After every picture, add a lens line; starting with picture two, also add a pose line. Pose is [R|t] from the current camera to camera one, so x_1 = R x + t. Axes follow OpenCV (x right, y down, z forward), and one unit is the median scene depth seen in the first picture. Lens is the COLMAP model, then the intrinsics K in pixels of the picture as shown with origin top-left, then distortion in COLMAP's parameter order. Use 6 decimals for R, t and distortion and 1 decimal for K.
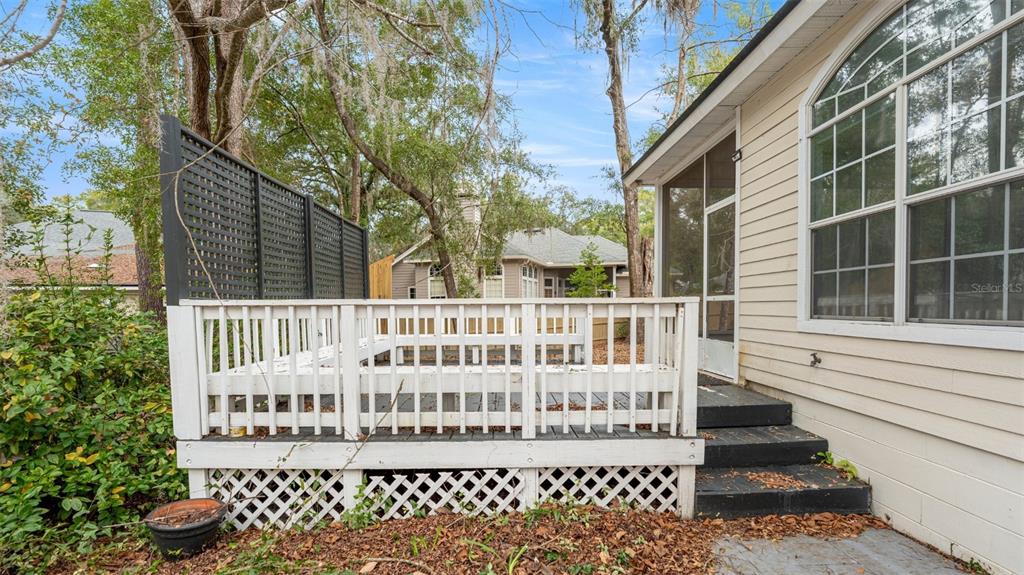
lens RADIAL K [[460.3, 0, 509.3], [0, 460.3, 331.2], [0, 0, 1]] dist [-0.001847, -0.000291]
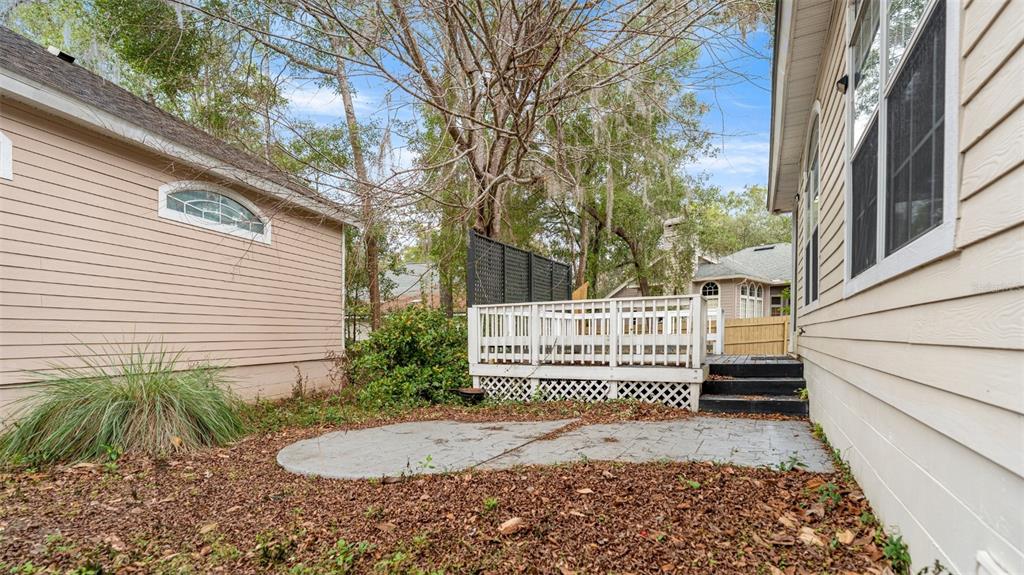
lens RADIAL K [[454.7, 0, 513.5], [0, 454.7, 283.3], [0, 0, 1]] dist [-0.012440, 0.000206]
pose [[0.875868, -0.055178, -0.479386, 0.641360], [-0.022196, 0.987783, -0.154249, 0.186071], [0.482040, 0.145743, 0.863942, -1.003232]]
